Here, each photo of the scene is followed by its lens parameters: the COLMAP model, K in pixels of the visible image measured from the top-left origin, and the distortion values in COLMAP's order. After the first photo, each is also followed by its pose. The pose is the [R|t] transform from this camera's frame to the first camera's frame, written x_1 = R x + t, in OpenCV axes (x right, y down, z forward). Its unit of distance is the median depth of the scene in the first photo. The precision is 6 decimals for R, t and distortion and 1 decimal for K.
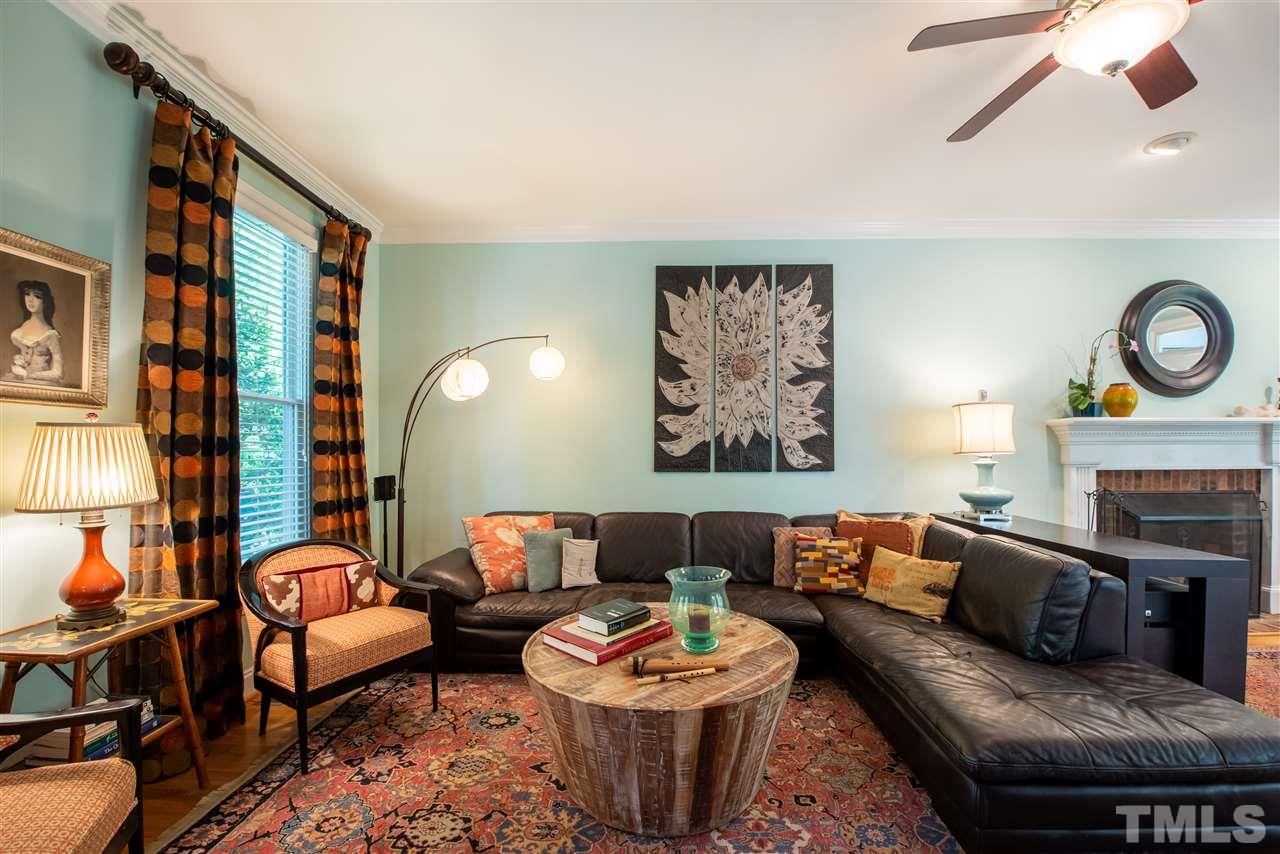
lens RADIAL K [[551.5, 0, 643.7], [0, 551.5, 441.7], [0, 0, 1]] dist [-0.000406, -0.000319]
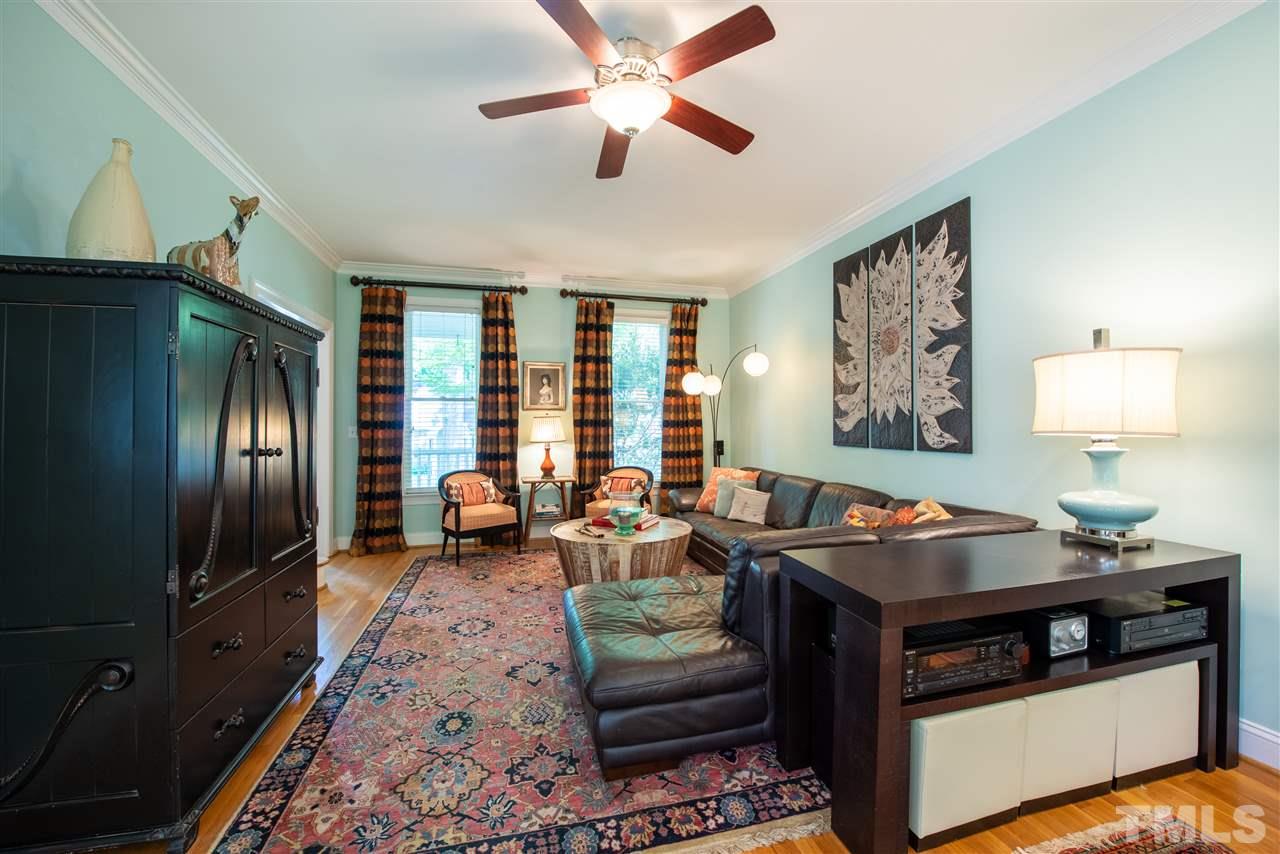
lens RADIAL K [[512.5, 0, 636.9], [0, 512.5, 420.1], [0, 0, 1]] dist [-0.016855, -0.000561]
pose [[0.257695, -0.004826, -0.966214, 0.933935], [0.013302, 0.999910, -0.001446, -0.001012], [0.966135, -0.012480, 0.257736, 0.337576]]
